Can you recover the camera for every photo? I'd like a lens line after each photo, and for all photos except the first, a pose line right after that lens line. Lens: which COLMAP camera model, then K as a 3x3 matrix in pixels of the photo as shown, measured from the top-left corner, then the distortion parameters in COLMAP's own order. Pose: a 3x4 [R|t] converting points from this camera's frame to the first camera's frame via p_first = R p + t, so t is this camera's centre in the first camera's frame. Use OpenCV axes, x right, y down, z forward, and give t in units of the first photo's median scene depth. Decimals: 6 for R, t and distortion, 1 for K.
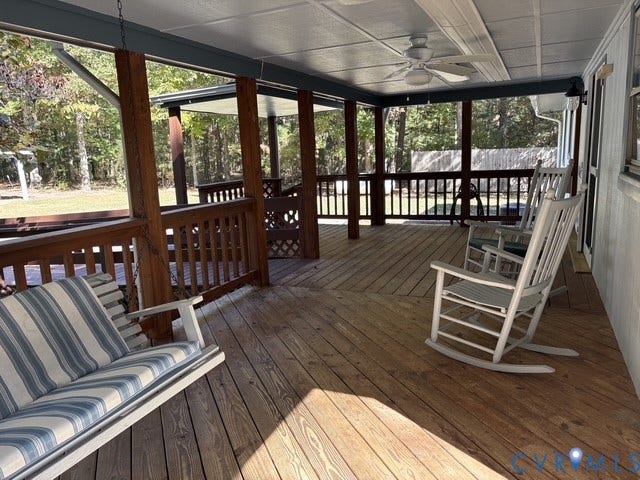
lens RADIAL K [[481.0, 0, 320.0], [0, 481.0, 240.0], [0, 0, 1]] dist [0.083185, -0.081314]
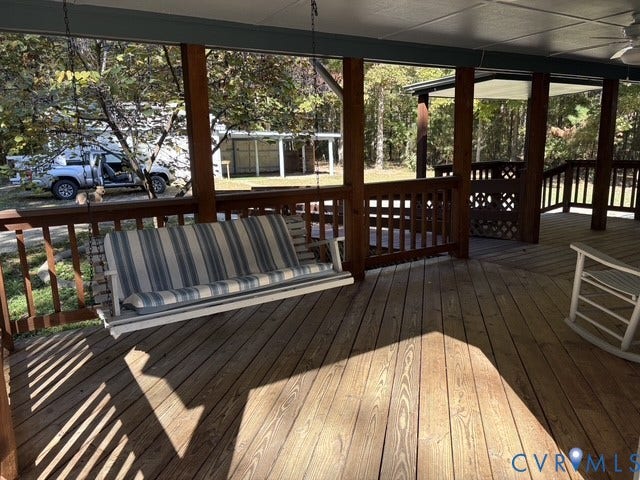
lens RADIAL K [[481.0, 0, 320.0], [0, 481.0, 240.0], [0, 0, 1]] dist [0.083185, -0.081314]
pose [[0.833643, 0.127341, -0.537424, 0.217770], [-0.109068, 0.991852, 0.065832, 0.019026], [0.541428, 0.003735, 0.840739, -0.107634]]
